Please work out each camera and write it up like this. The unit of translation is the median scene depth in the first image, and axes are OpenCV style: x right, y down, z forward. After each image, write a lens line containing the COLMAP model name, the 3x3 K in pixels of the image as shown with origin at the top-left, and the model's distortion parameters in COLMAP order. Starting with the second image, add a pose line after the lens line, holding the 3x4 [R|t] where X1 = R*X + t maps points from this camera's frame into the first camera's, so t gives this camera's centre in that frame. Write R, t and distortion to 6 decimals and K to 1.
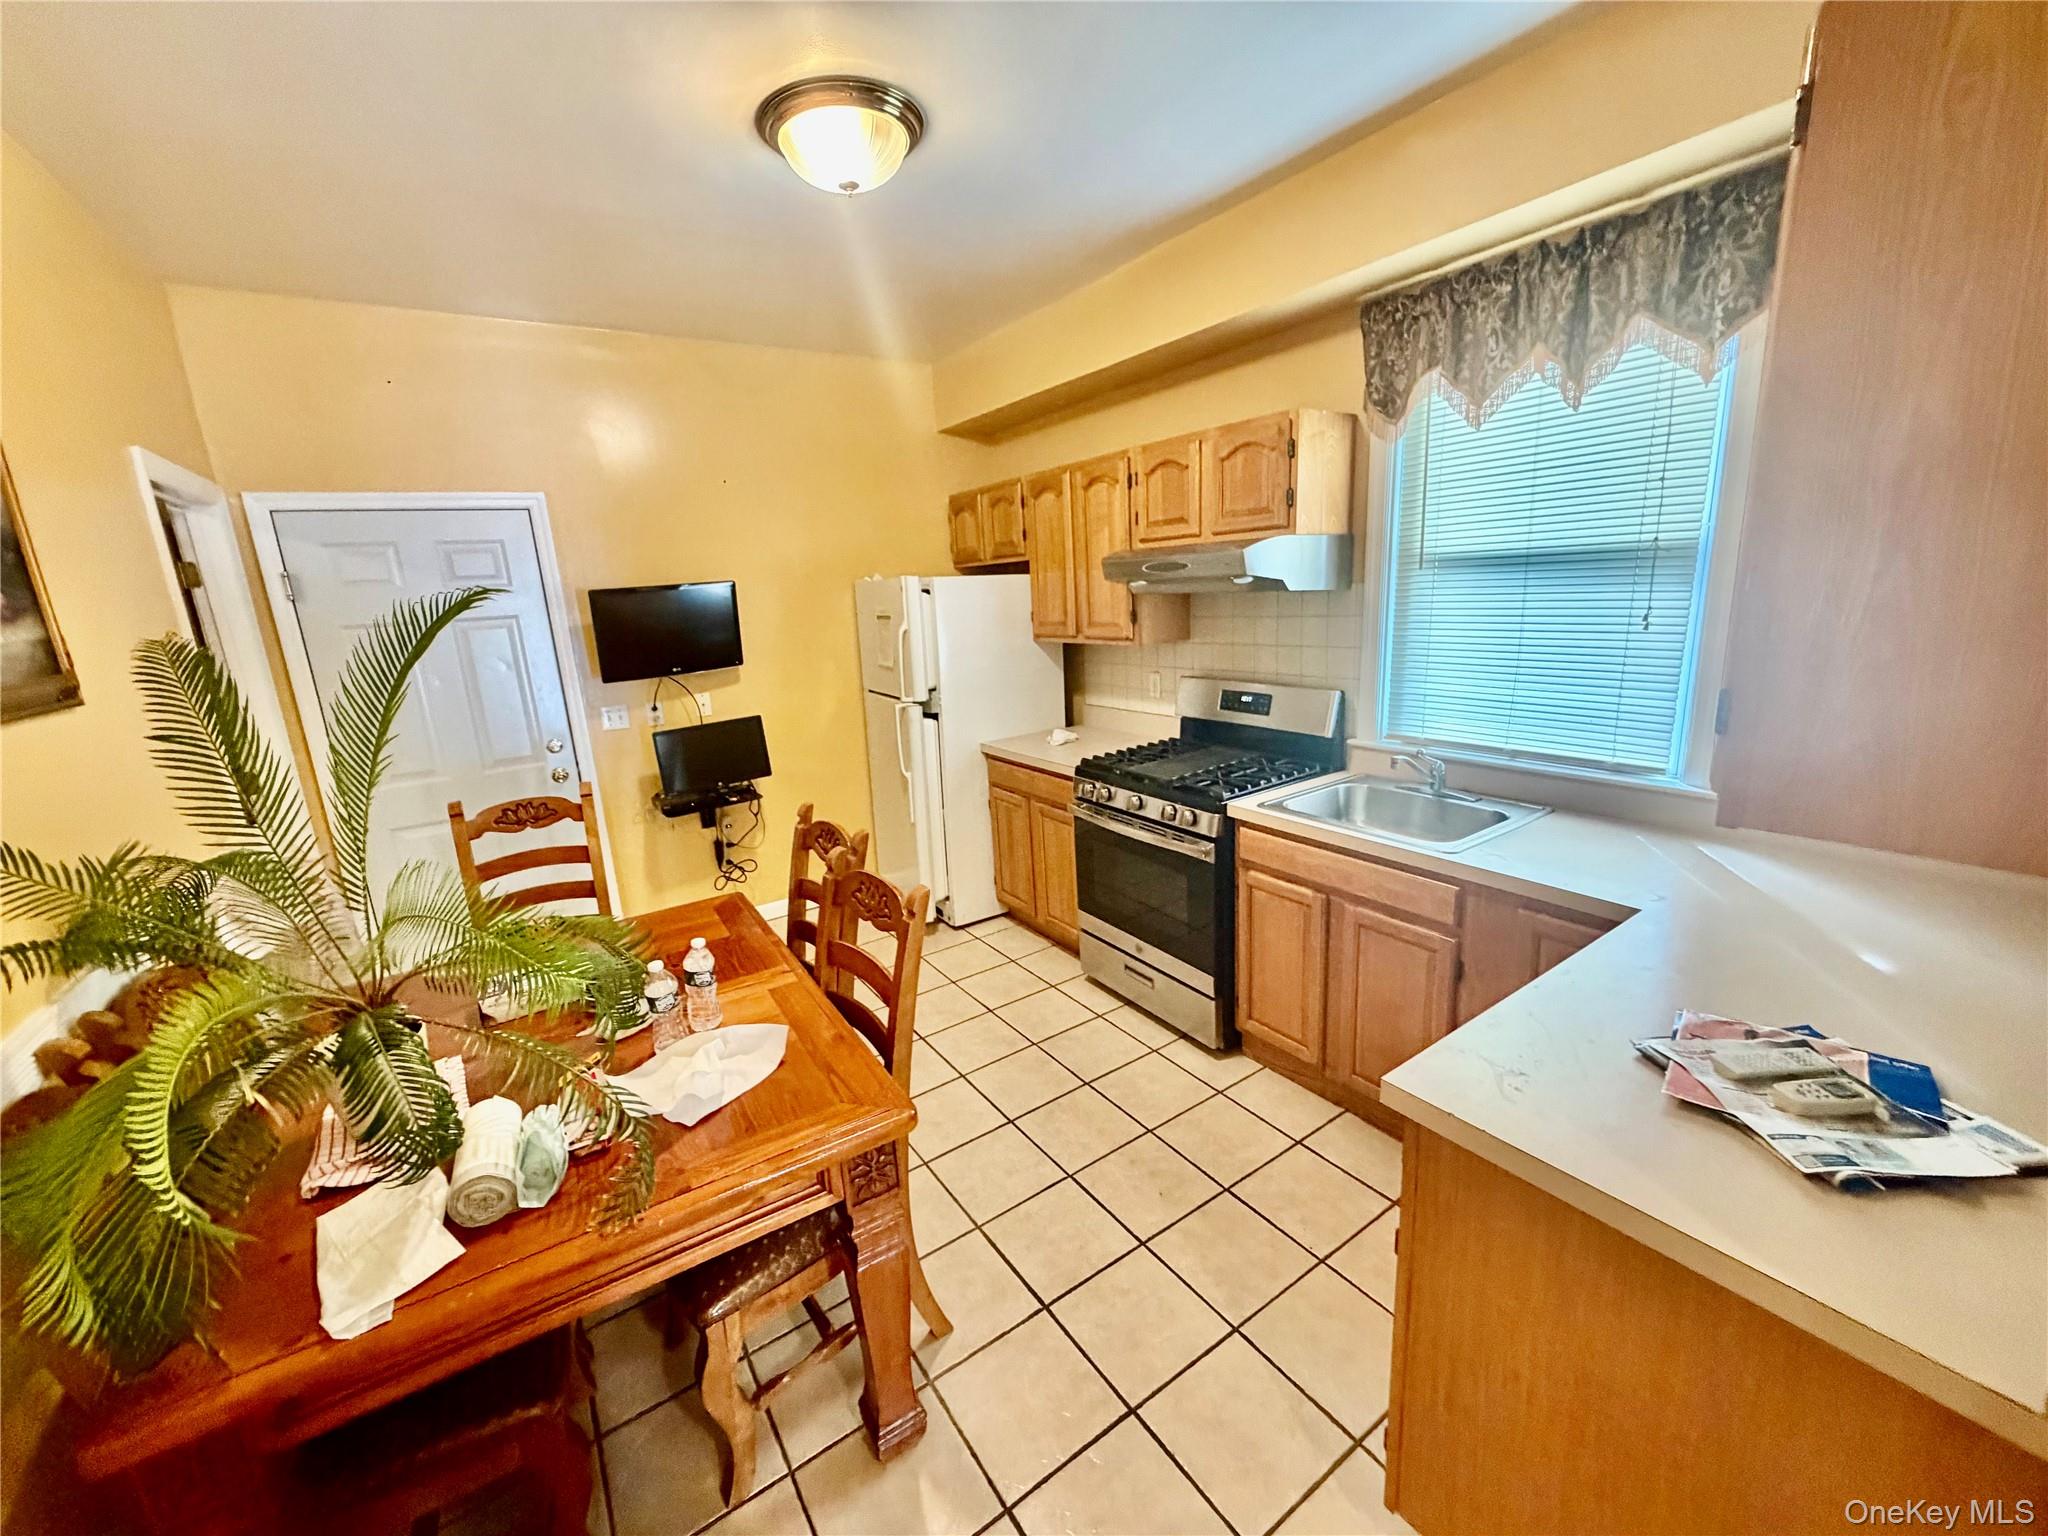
lens RADIAL K [[812.1, 0, 1024.0], [0, 812.1, 768.0], [0, 0, 1]] dist [0.001187, 0.000087]
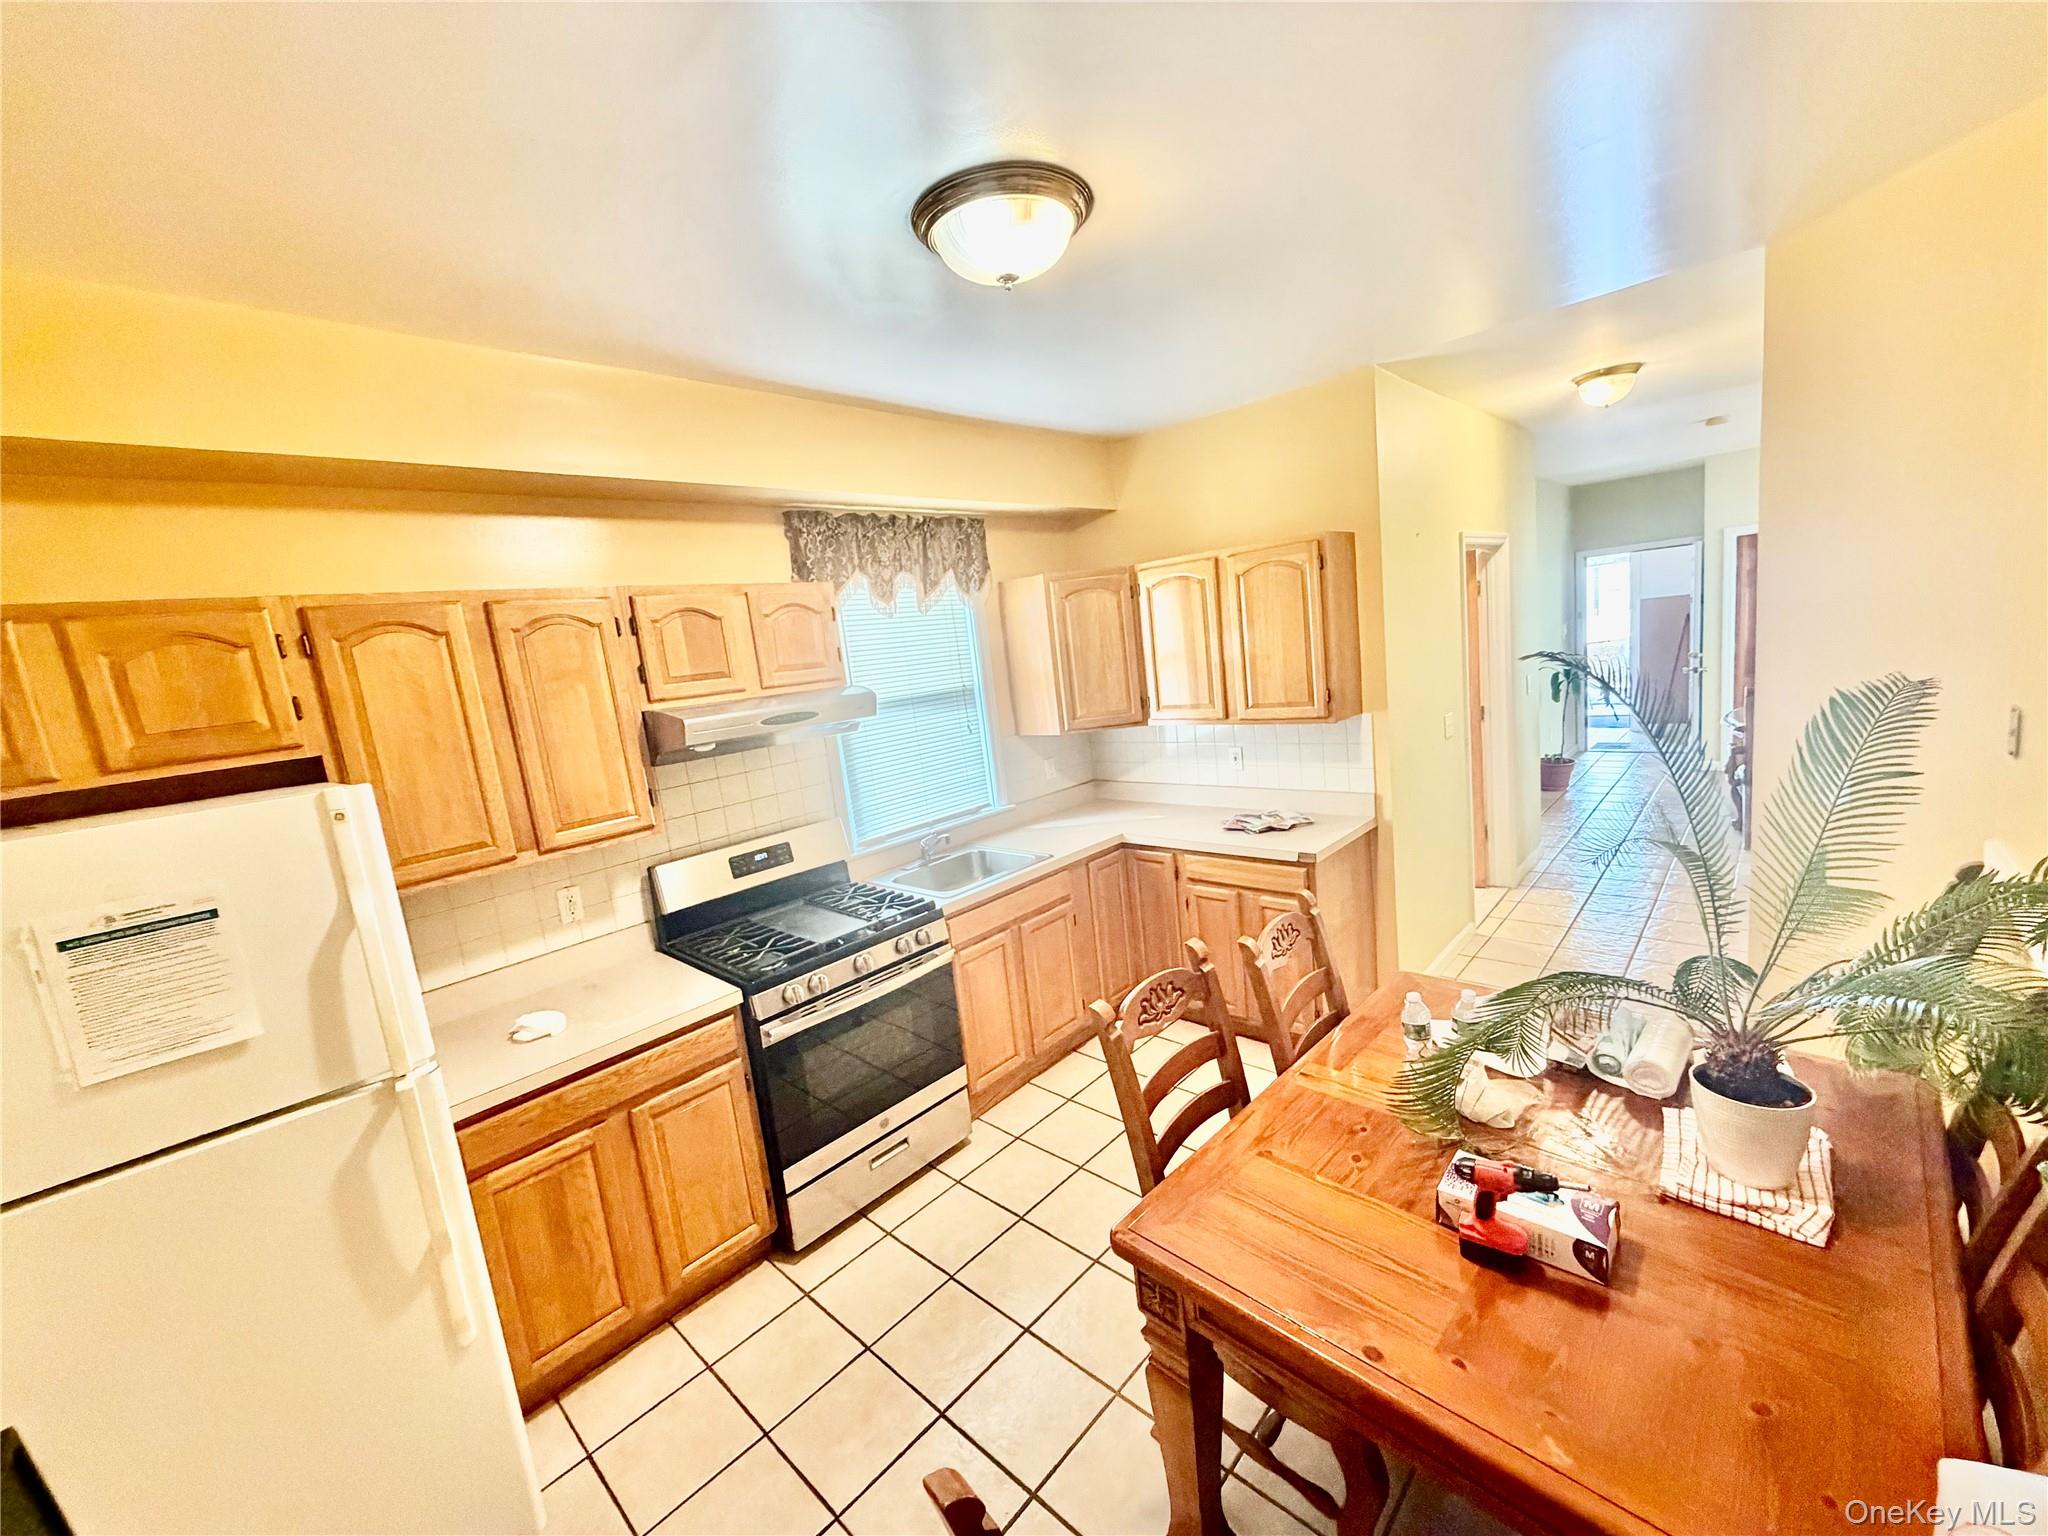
lens RADIAL K [[812.1, 0, 1024.0], [0, 812.1, 768.0], [0, 0, 1]] dist [0.001187, 0.000087]
pose [[-0.208538, -0.063157, 0.975973, -0.749563], [0.342242, 0.930106, 0.133317, -0.212030], [-0.916178, 0.361820, -0.172348, 0.876010]]
